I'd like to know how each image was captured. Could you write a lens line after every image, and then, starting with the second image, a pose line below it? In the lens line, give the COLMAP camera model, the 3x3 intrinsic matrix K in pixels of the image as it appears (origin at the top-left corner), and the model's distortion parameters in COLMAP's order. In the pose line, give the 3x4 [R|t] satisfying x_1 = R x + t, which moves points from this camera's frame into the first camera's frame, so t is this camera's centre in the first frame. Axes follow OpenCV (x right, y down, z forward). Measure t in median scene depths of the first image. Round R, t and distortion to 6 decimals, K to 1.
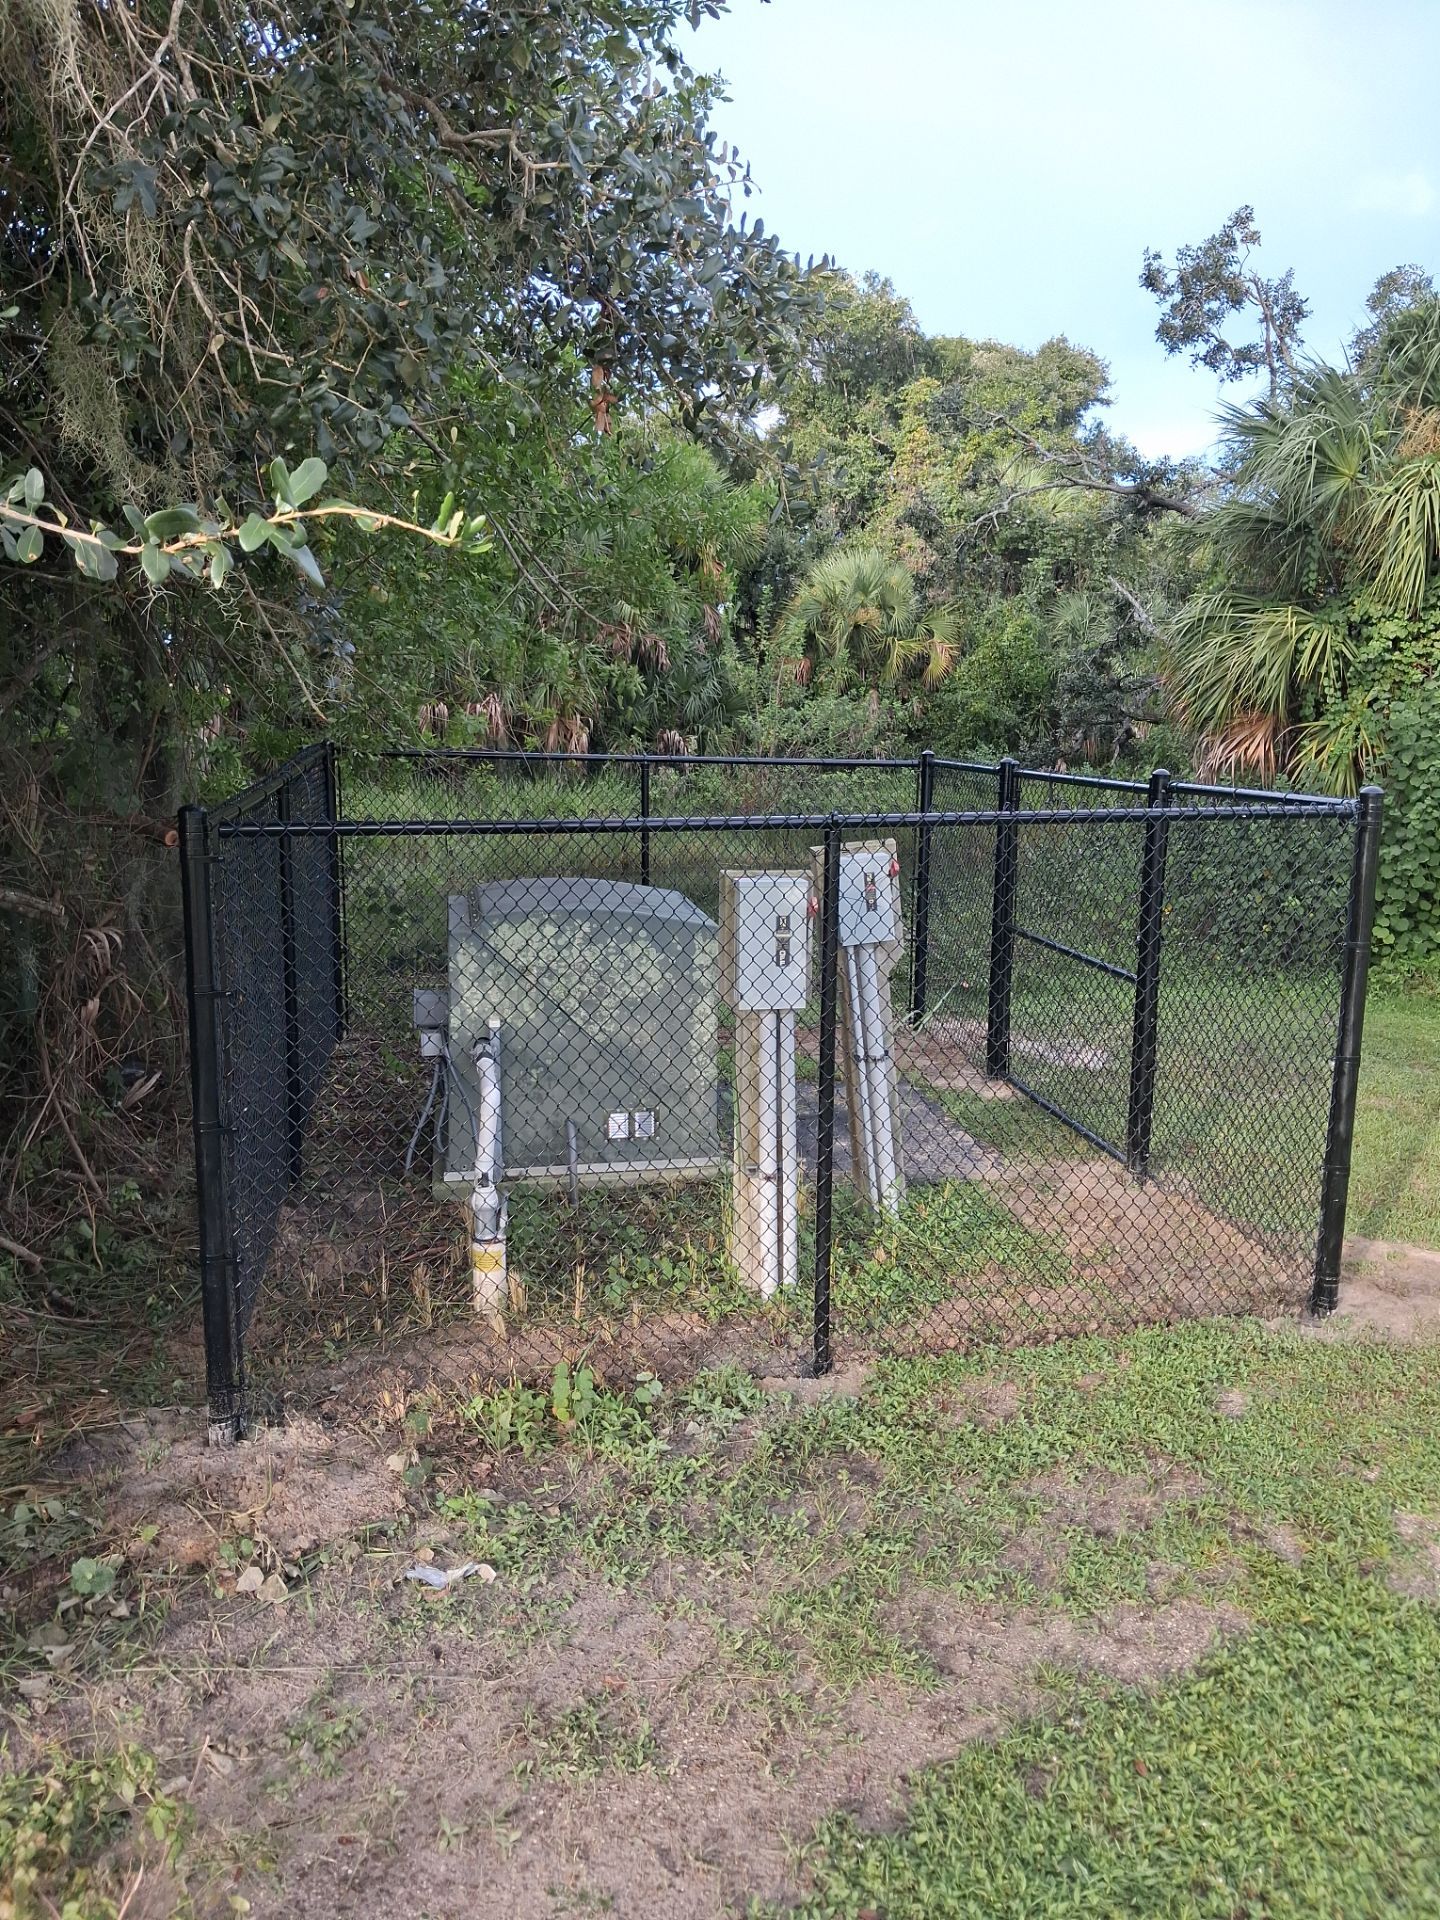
lens RADIAL K [[1315.2, 0, 719.1], [0, 1315.2, 955.9], [0, 0, 1]] dist [0.060933, -0.059279]
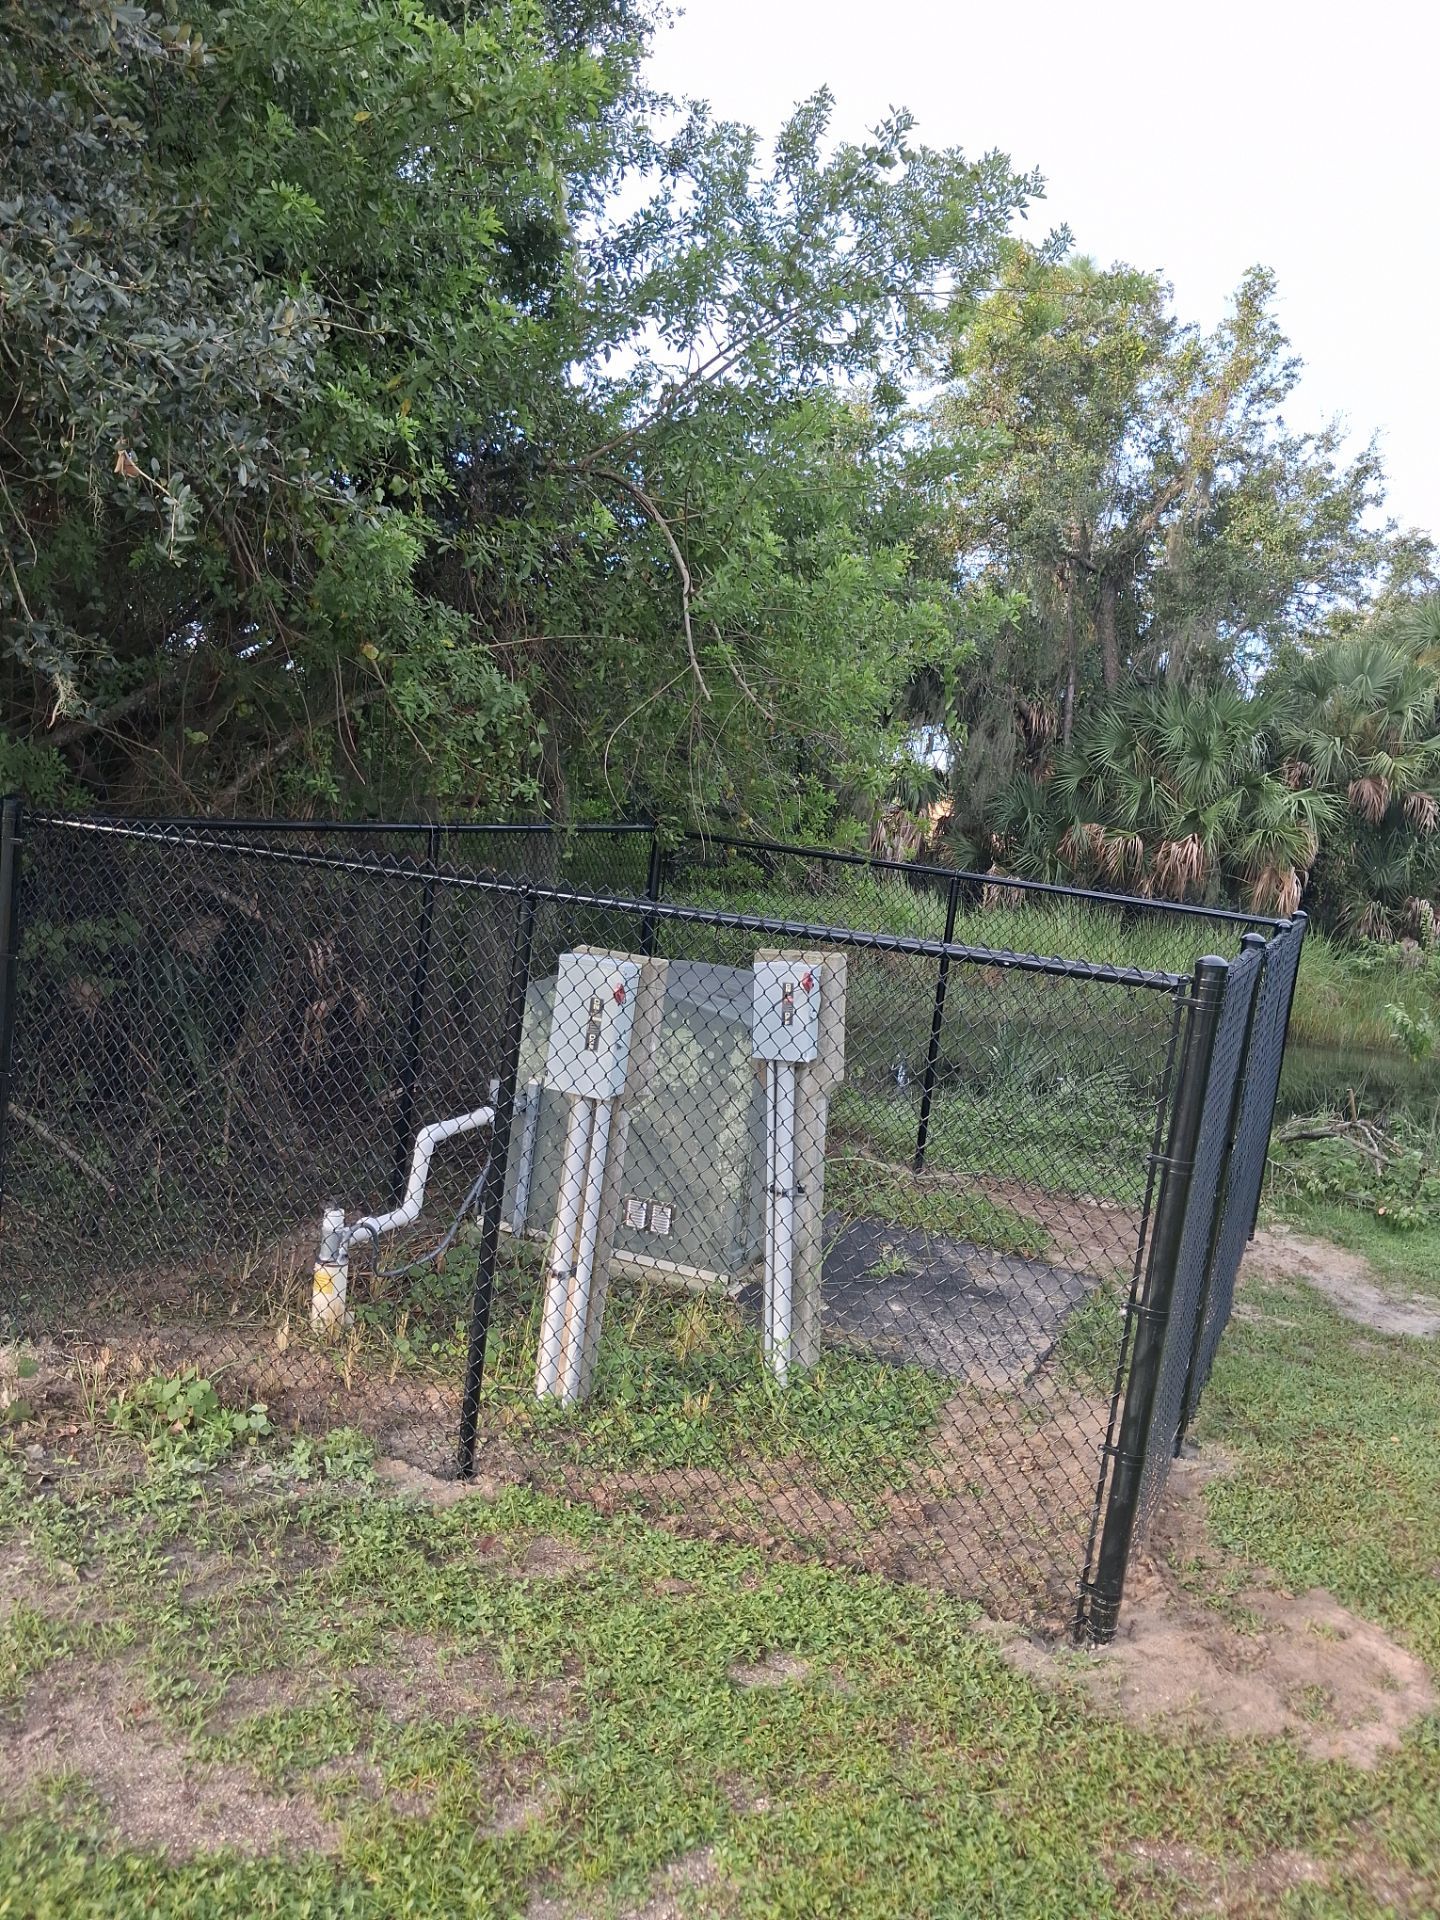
lens RADIAL K [[1315.2, 0, 719.1], [0, 1315.2, 955.9], [0, 0, 1]] dist [0.060933, -0.059279]
pose [[0.867784, 0.155501, -0.471986, 0.461841], [-0.204117, 0.977498, -0.053236, -0.022632], [0.453087, 0.142538, 0.879997, 0.158124]]
